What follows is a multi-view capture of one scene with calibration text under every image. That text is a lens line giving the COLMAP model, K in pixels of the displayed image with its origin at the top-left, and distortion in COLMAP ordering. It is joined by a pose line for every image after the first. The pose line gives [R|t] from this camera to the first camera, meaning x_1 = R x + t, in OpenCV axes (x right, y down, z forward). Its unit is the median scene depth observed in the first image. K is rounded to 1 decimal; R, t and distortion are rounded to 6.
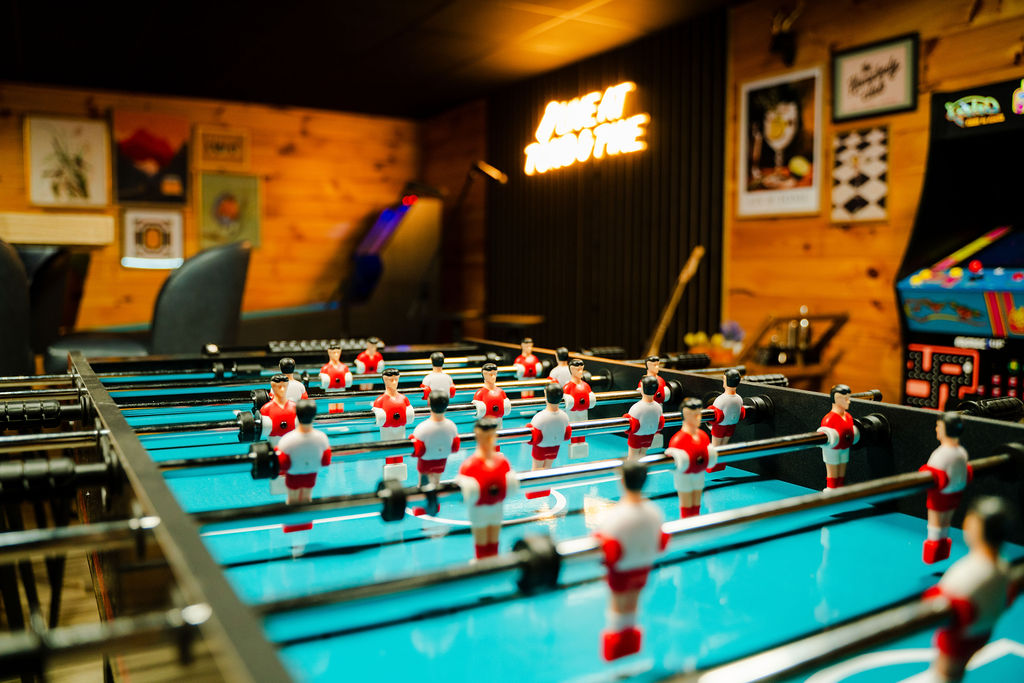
lens RADIAL K [[815.0, 0, 512.2], [0, 815.0, 339.8], [0, 0, 1]] dist [-0.001719, -0.001818]
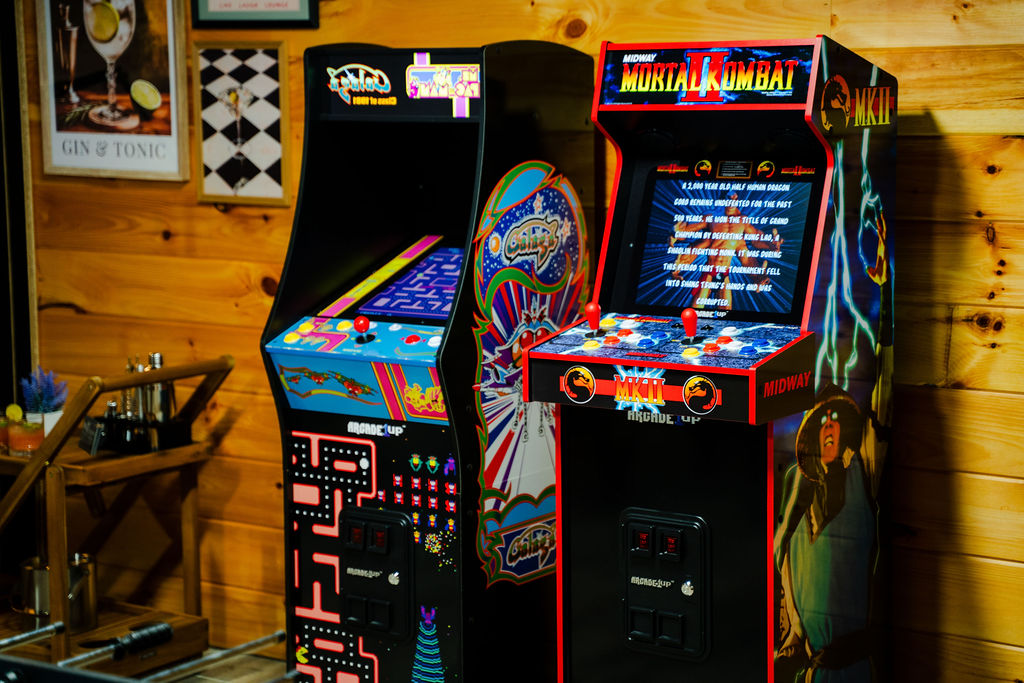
lens RADIAL K [[2206.3, 0, 512.0], [0, 2206.3, 340.6], [0, 0, 1]] dist [0.237097, 0.000000]
pose [[0.911600, -0.057150, 0.407088, -0.064206], [0.035608, 0.997545, 0.060303, -0.137924], [-0.409534, -0.040476, 0.911396, -0.582759]]
